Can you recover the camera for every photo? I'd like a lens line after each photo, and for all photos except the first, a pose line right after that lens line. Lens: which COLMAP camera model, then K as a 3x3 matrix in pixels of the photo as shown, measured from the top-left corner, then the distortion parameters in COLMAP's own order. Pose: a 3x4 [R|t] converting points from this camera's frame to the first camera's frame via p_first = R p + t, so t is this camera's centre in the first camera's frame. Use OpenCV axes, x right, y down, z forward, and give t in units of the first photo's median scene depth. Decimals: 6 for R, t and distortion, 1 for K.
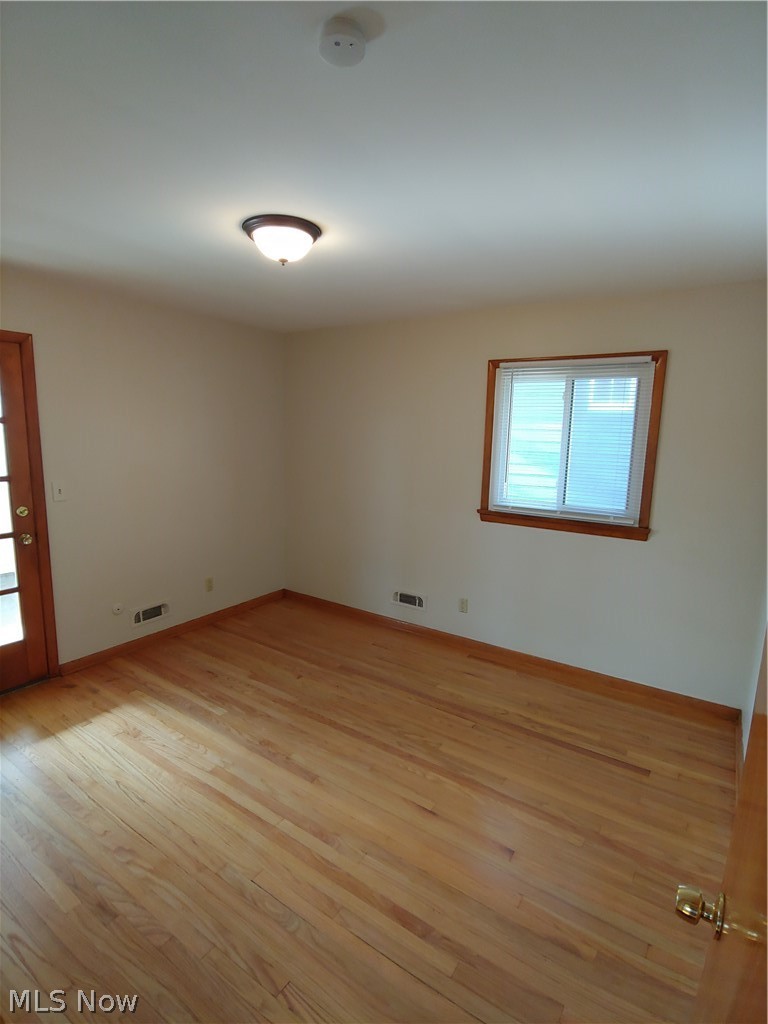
lens RADIAL K [[505.8, 0, 383.6], [0, 505.8, 511.9], [0, 0, 1]] dist [-0.010876, -0.010634]
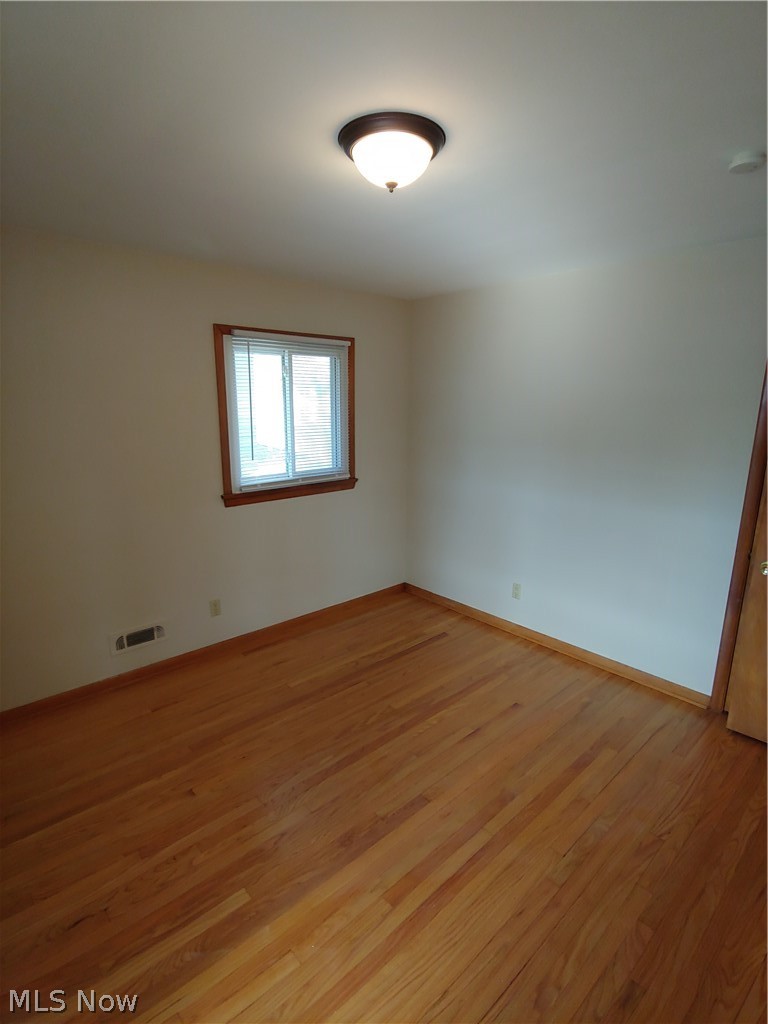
lens RADIAL K [[505.8, 0, 374.6], [0, 505.8, 510.5], [0, 0, 1]] dist [-0.010876, -0.010634]
pose [[0.247872, -0.228128, 0.941550, -0.796599], [0.155073, 0.968691, 0.193879, -0.149024], [-0.956301, 0.097952, 0.275488, 0.691458]]
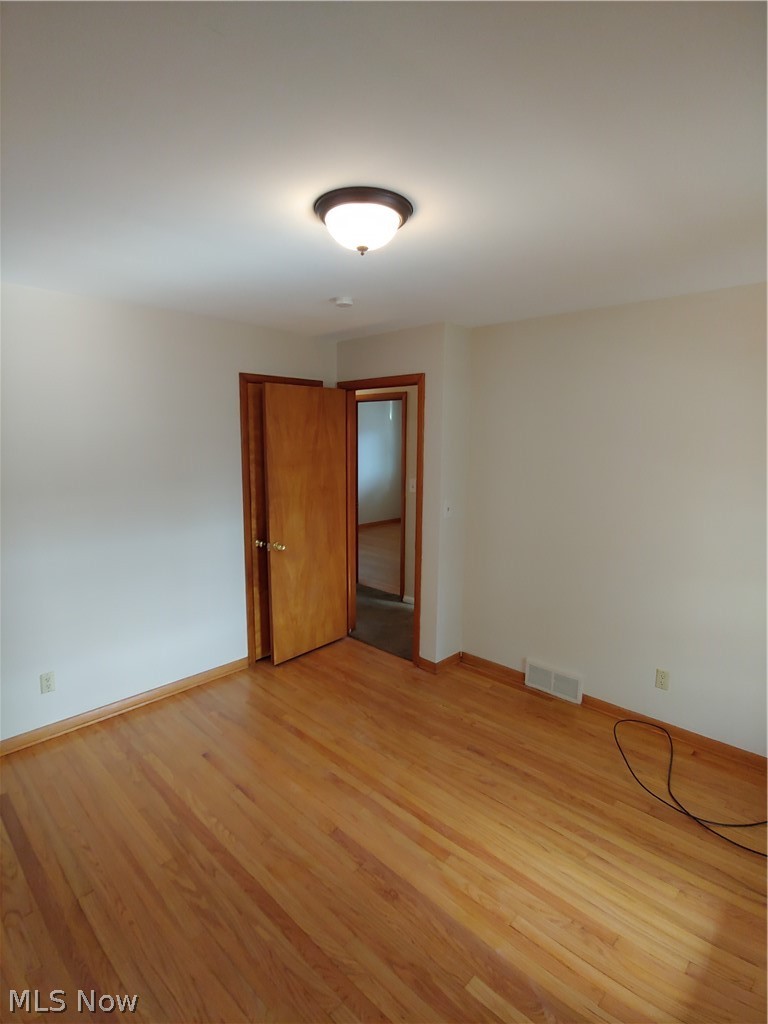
lens RADIAL K [[505.8, 0, 378.9], [0, 505.8, 514.1], [0, 0, 1]] dist [-0.010876, -0.010634]
pose [[-0.983686, -0.056069, 0.170932, -0.304427], [-0.000135, 0.950417, 0.310979, -0.275768], [-0.179893, 0.305883, -0.934919, 1.473837]]
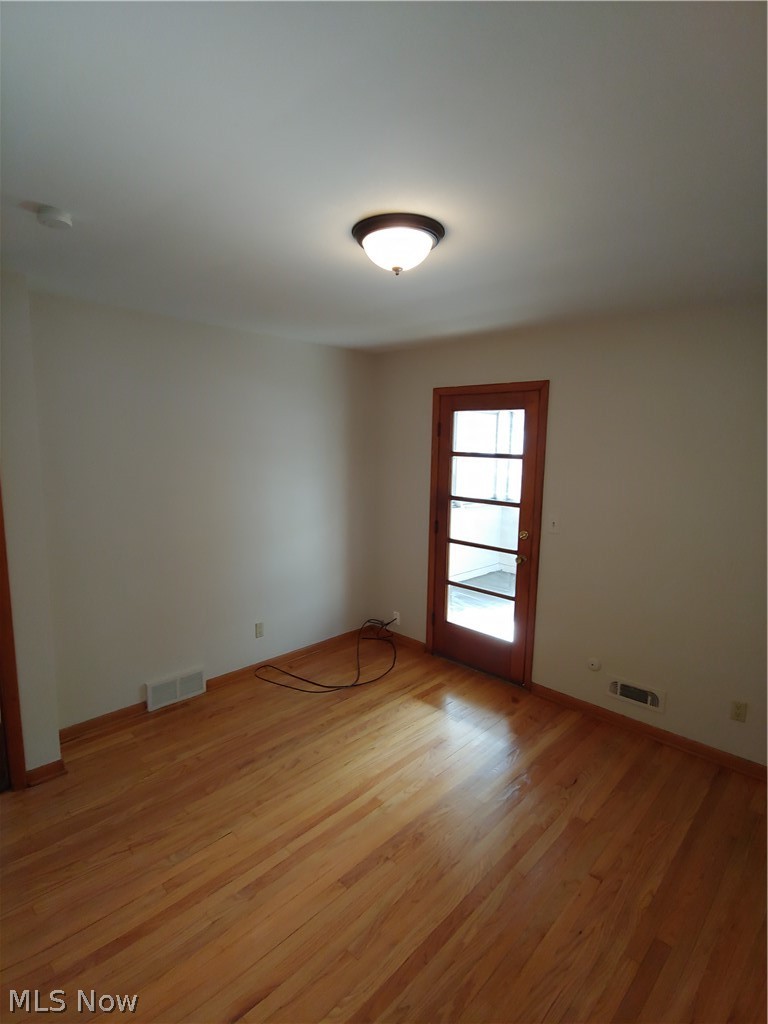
lens RADIAL K [[505.8, 0, 375.5], [0, 505.8, 514.2], [0, 0, 1]] dist [-0.010876, -0.010634]
pose [[-0.189559, 0.110545, -0.975626, 0.525456], [-0.177824, 0.973345, 0.144837, -0.172495], [0.965632, 0.200945, -0.164849, 0.939485]]
